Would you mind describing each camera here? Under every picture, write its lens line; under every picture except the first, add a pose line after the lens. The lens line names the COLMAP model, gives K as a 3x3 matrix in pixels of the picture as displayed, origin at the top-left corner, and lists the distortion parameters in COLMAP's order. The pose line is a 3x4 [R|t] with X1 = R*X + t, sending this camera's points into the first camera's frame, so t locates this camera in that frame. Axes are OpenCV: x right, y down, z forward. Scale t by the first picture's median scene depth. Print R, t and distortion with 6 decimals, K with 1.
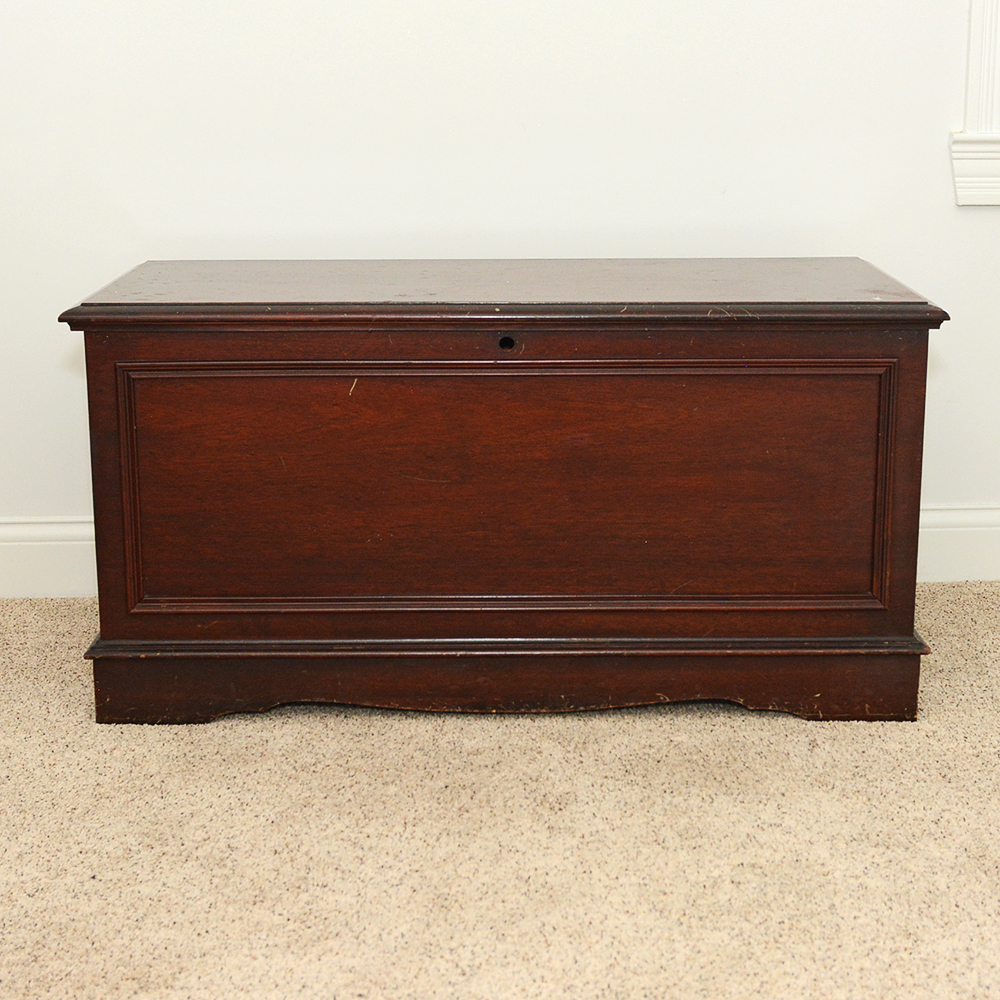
lens RADIAL K [[1469.3, 0, 499.6], [0, 1469.3, 498.6], [0, 0, 1]] dist [0.001557, 0.000000]
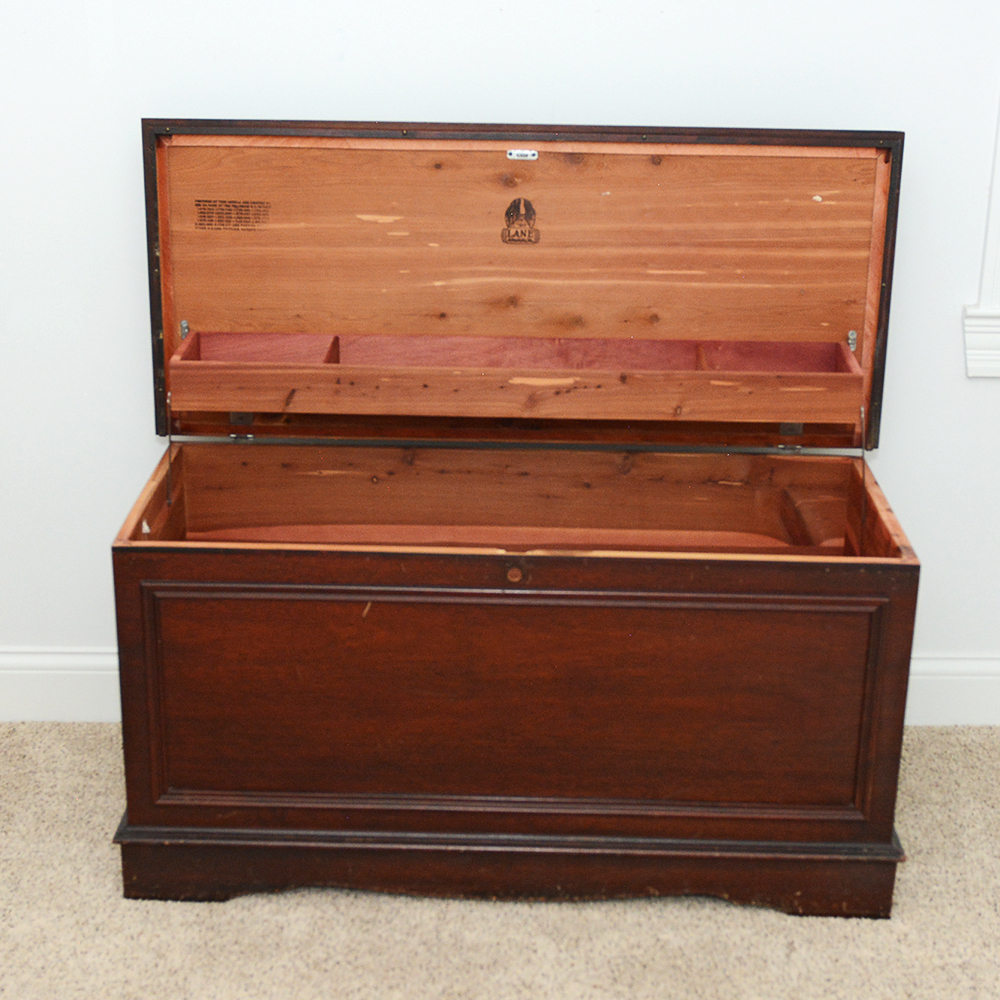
lens RADIAL K [[1469.3, 0, 494.1], [0, 1469.3, 607.6], [0, 0, 1]] dist [0.001557, 0.000000]
pose [[0.999526, 0.027331, -0.014205, 0.005691], [-0.025548, 0.993229, 0.113327, -0.192373], [0.017206, -0.112910, 0.993456, -0.039241]]
